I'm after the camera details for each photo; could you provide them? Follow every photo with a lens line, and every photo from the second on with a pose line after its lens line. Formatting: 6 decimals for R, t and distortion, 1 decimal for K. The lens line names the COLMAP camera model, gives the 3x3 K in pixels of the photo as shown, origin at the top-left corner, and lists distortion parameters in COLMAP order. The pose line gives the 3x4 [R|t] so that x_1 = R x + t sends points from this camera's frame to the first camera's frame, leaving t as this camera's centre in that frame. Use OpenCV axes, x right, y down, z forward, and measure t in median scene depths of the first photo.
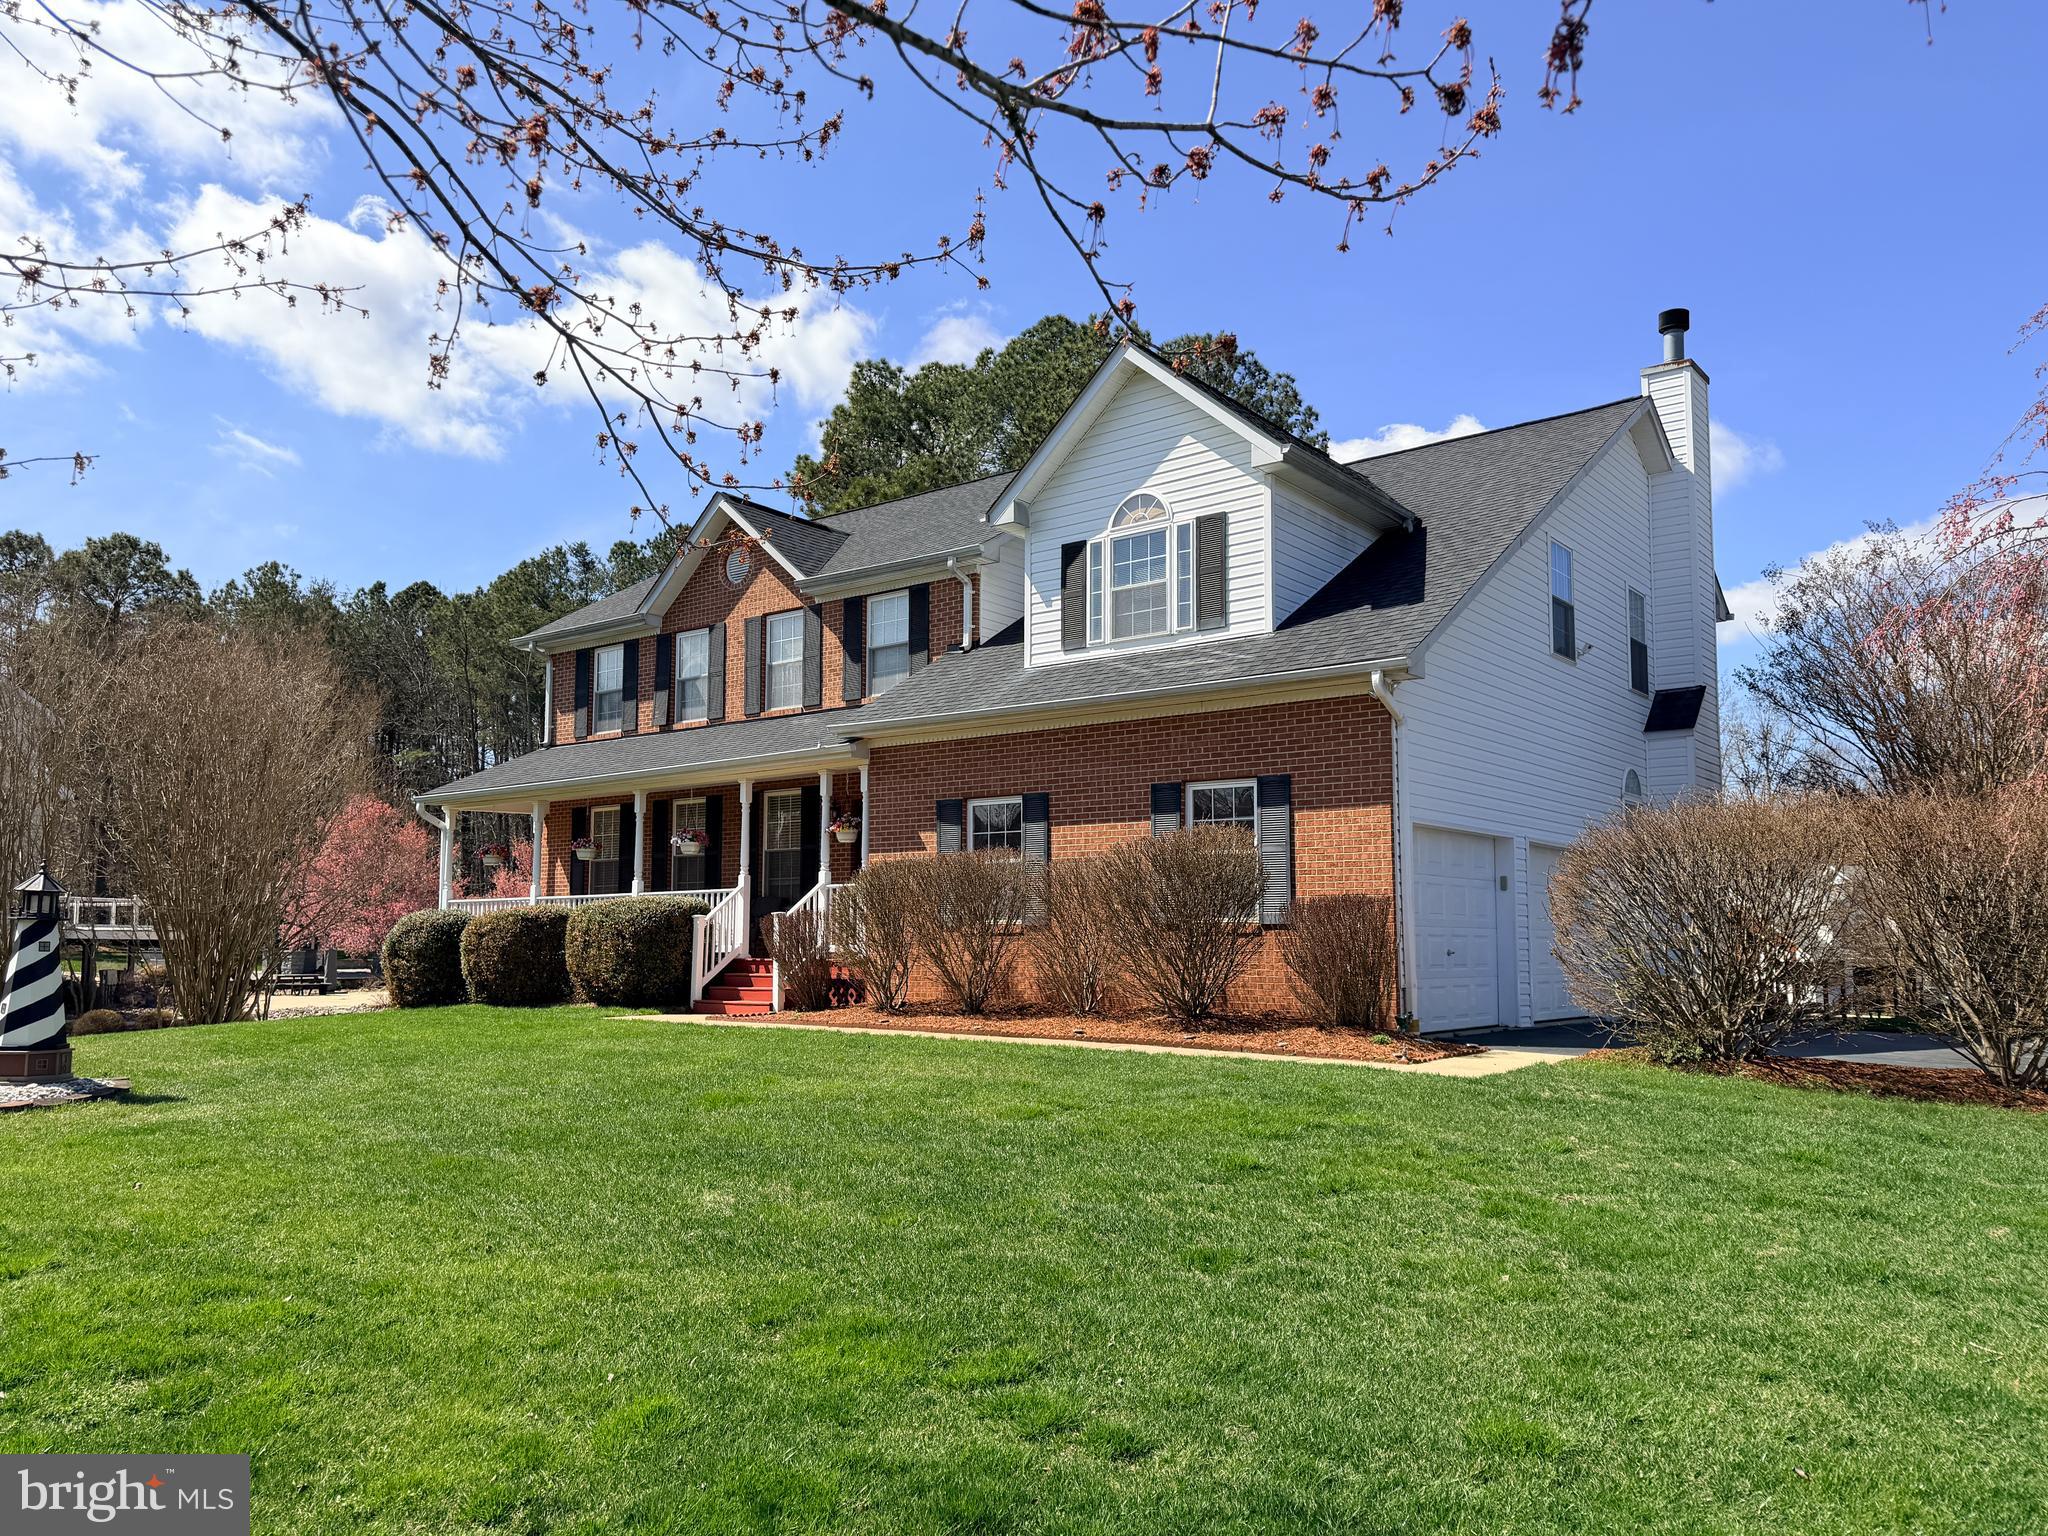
lens RADIAL K [[1451.8, 0, 1018.6], [0, 1451.8, 832.5], [0, 0, 1]] dist [0.052927, 0.000534]
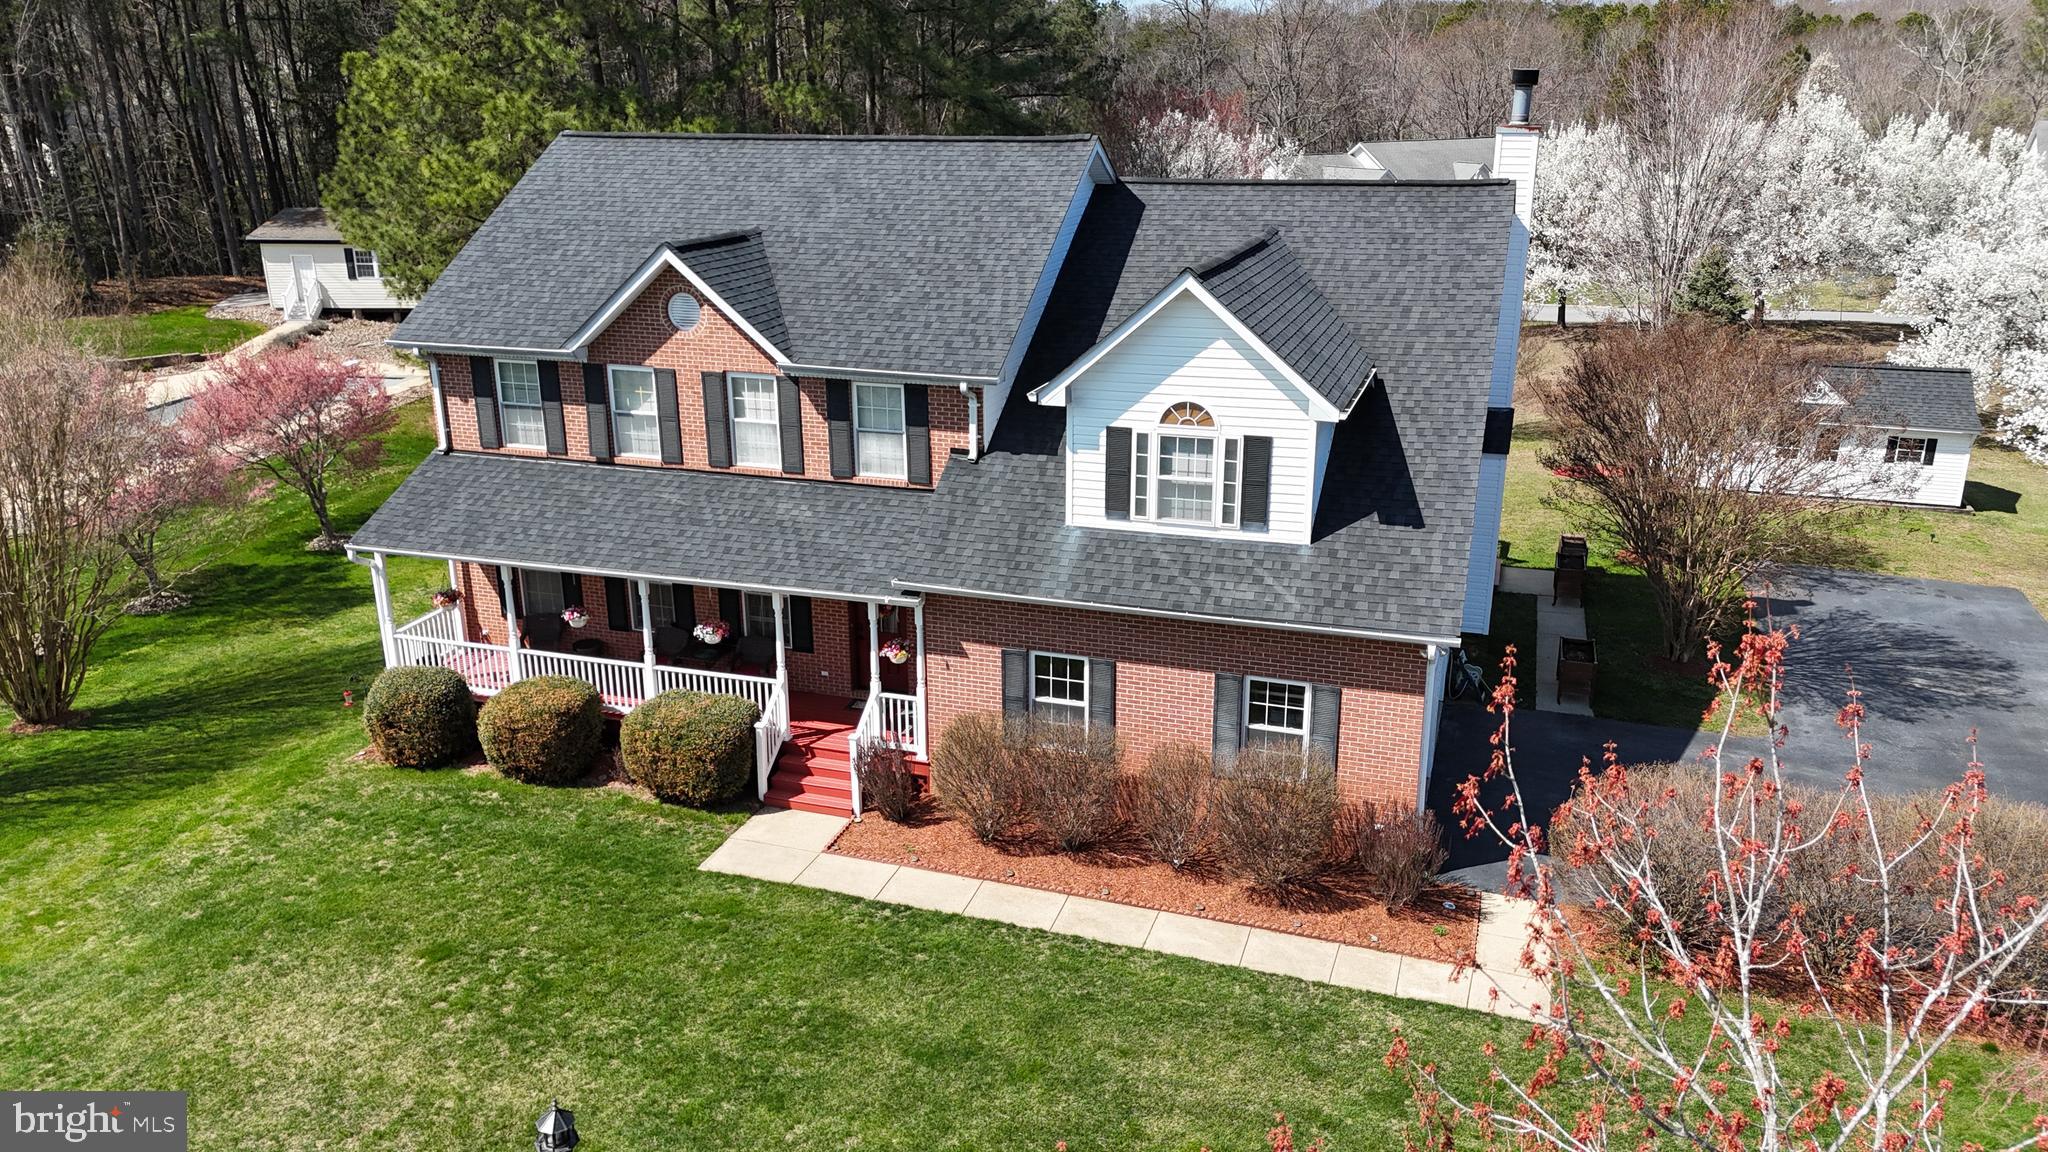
lens RADIAL K [[1472.8, 0, 1024.0], [0, 1472.8, 576.0], [0, 0, 1]] dist [0.029044, -0.008181]
pose [[0.944878, -0.113575, 0.307094, -0.365686], [-0.013452, 0.923654, 0.382992, -0.489324], [-0.327147, -0.366011, 0.871212, -0.012517]]
